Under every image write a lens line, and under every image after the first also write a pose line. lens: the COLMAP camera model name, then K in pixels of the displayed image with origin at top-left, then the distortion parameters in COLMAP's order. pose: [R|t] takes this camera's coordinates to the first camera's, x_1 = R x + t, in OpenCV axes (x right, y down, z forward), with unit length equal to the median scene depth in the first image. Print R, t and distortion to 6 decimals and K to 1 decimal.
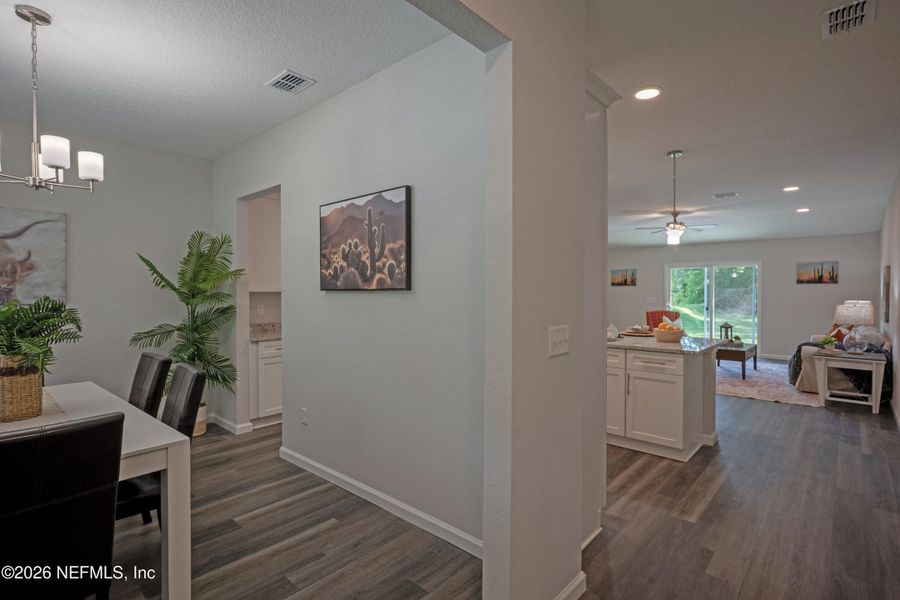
lens RADIAL K [[441.3, 0, 448.7], [0, 441.3, 295.9], [0, 0, 1]] dist [-0.000752, 0.000351]
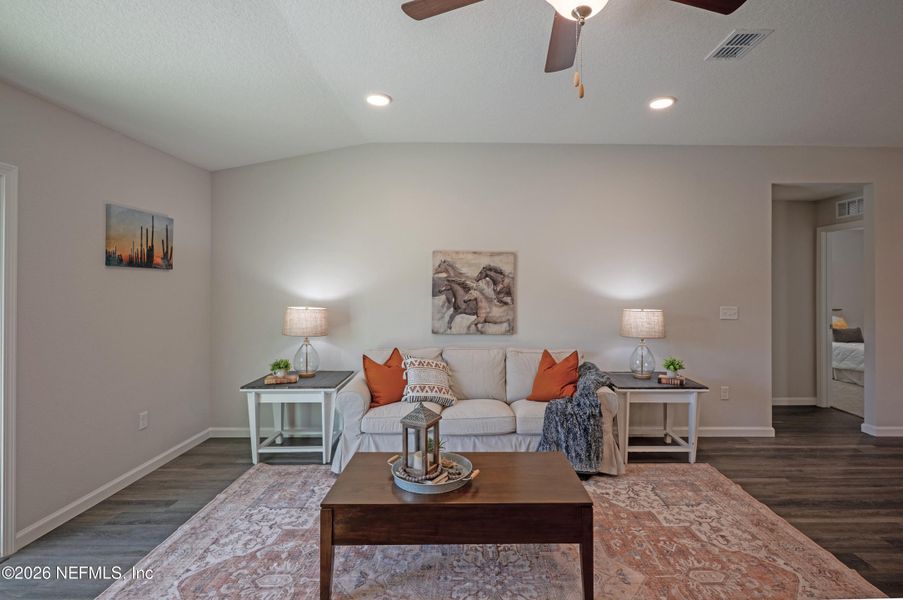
lens RADIAL K [[437.6, 0, 475.2], [0, 437.6, 284.1], [0, 0, 1]] dist [-0.002742, 0.000955]
pose [[-0.685432, -0.000441, 0.728136, 0.981299], [0.003157, 0.999989, 0.003577, -0.039332], [-0.728129, 0.004750, -0.685423, 2.804093]]
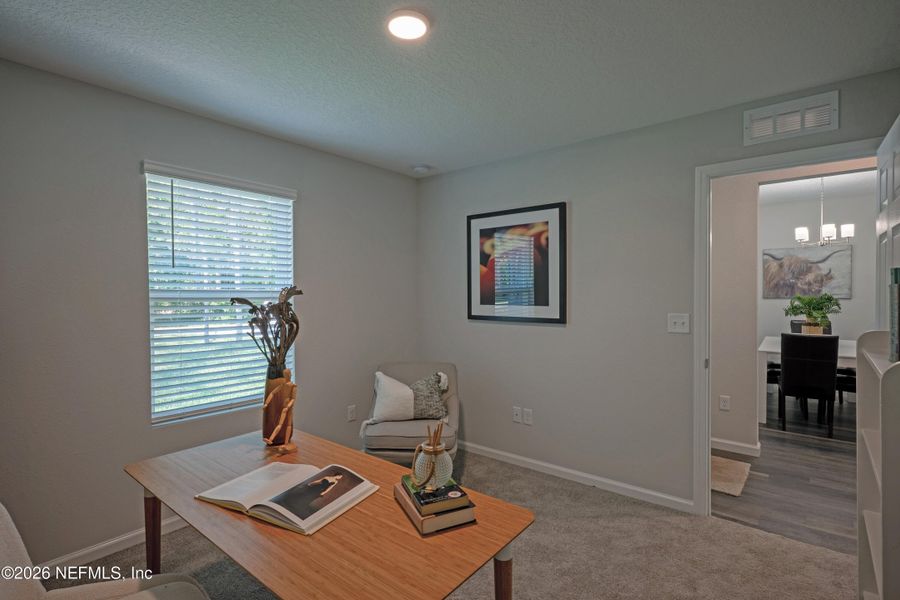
lens RADIAL K [[434.7, 0, 454.6], [0, 434.7, 297.9], [0, 0, 1]] dist [0.000794, 0.000484]
pose [[0.048277, 0.012041, -0.998761, 0.847522], [-0.007934, 0.999900, 0.011671, 0.009513], [0.998802, 0.007361, 0.048368, -0.695419]]
